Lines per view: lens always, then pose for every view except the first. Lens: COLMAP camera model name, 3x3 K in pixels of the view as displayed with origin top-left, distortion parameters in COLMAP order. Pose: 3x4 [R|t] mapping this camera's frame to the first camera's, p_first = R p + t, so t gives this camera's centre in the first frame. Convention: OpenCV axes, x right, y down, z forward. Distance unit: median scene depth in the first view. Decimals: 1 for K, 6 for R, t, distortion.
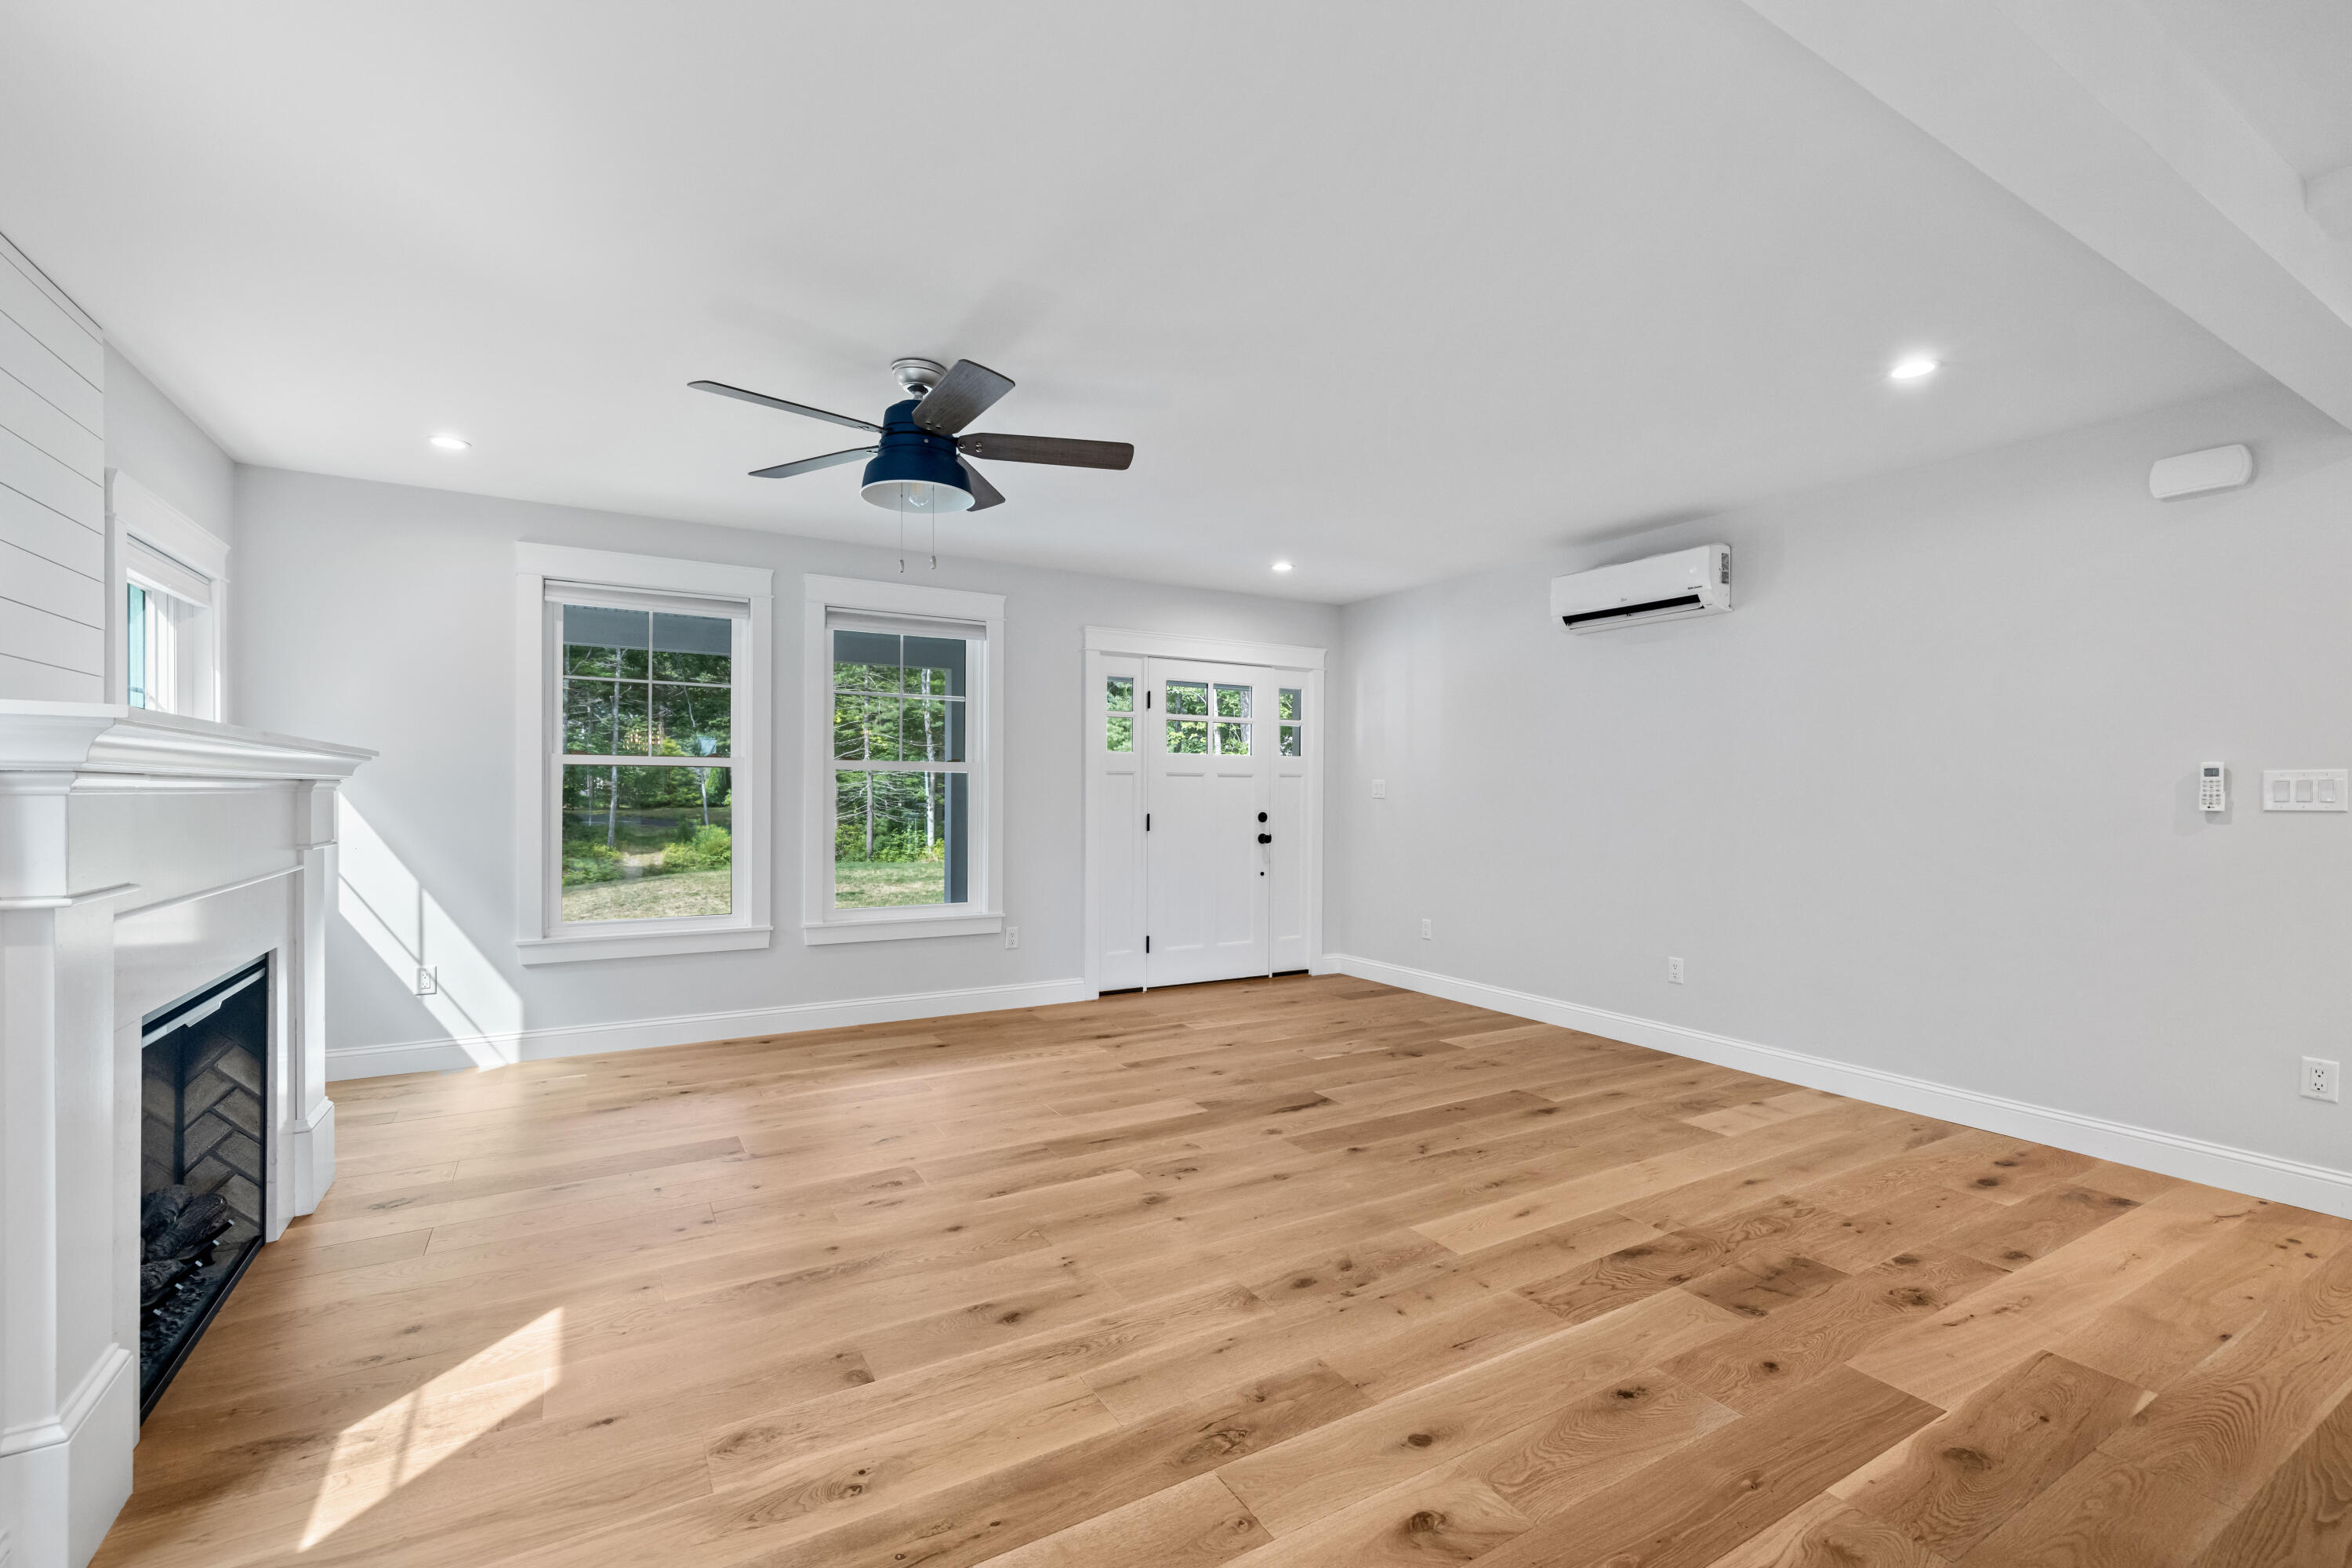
lens RADIAL K [[992.8, 0, 1163.0], [0, 992.8, 804.4], [0, 0, 1]] dist [-0.003555, 0.001190]
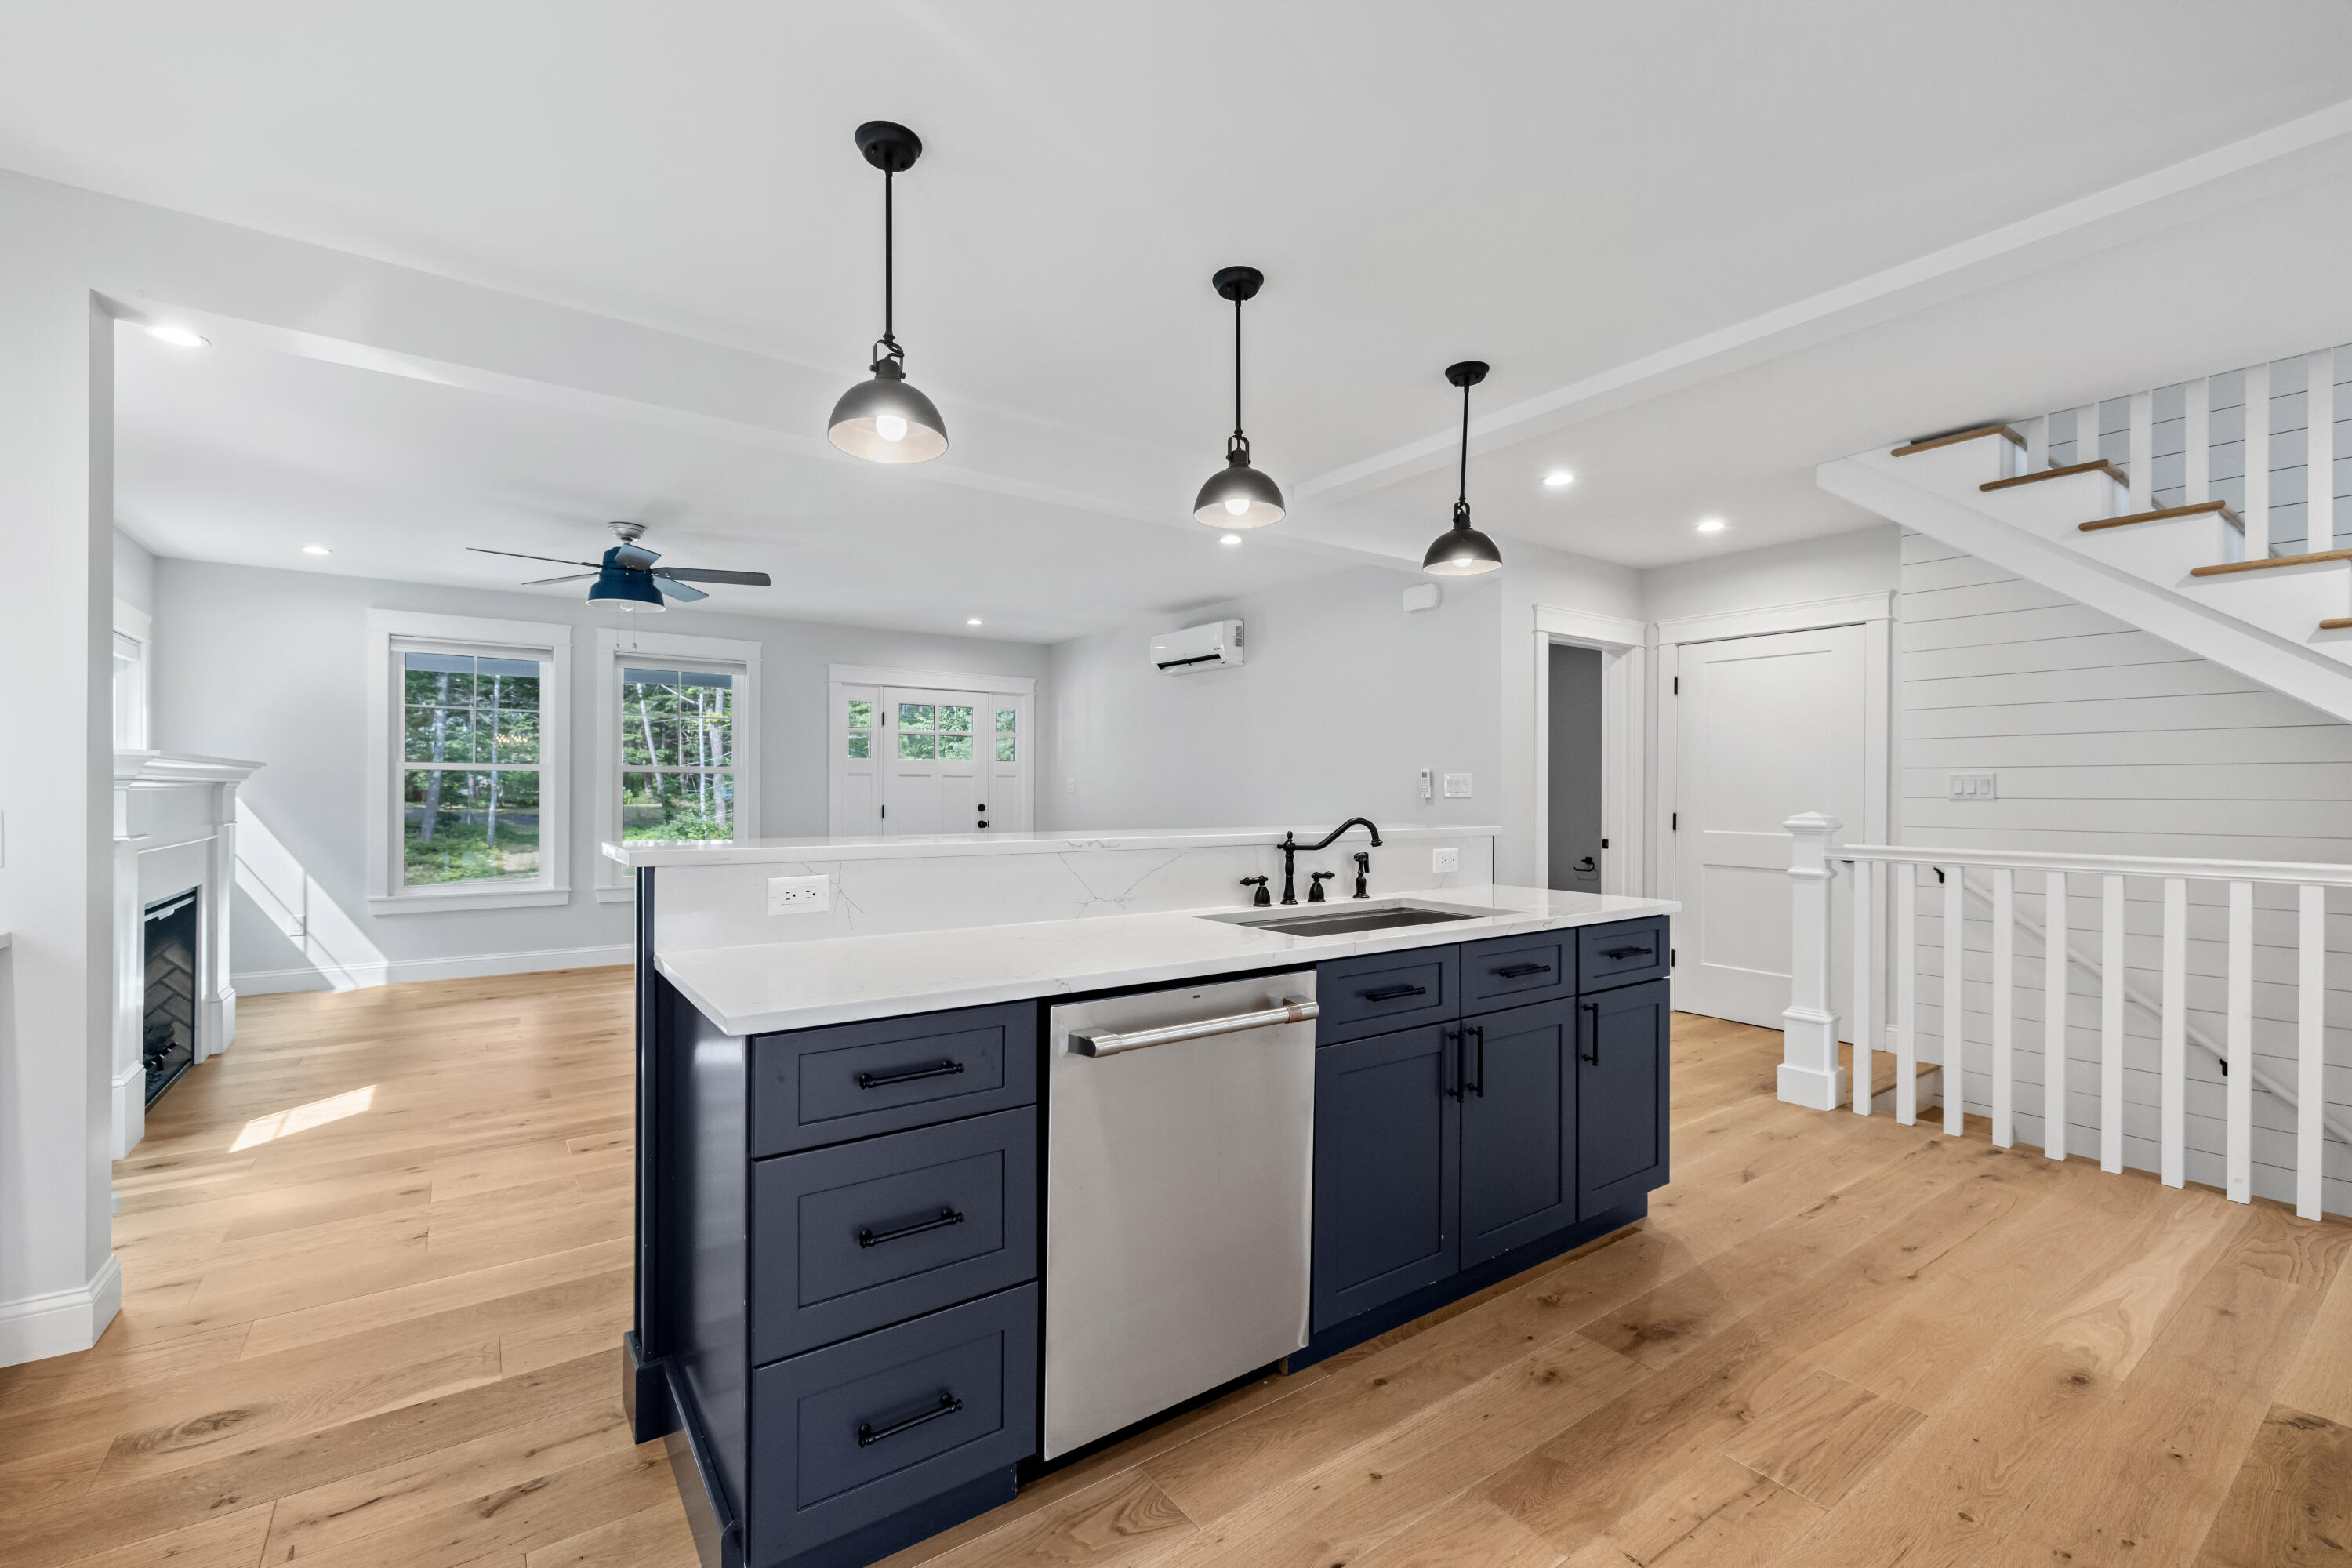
lens RADIAL K [[992.8, 0, 1160.5], [0, 992.8, 789.8], [0, 0, 1]] dist [-0.003555, 0.001190]
pose [[0.996678, -0.002153, 0.081412, 0.427839], [0.003128, 0.999925, -0.011848, 0.009670], [-0.081380, 0.012064, 0.996610, -0.591995]]
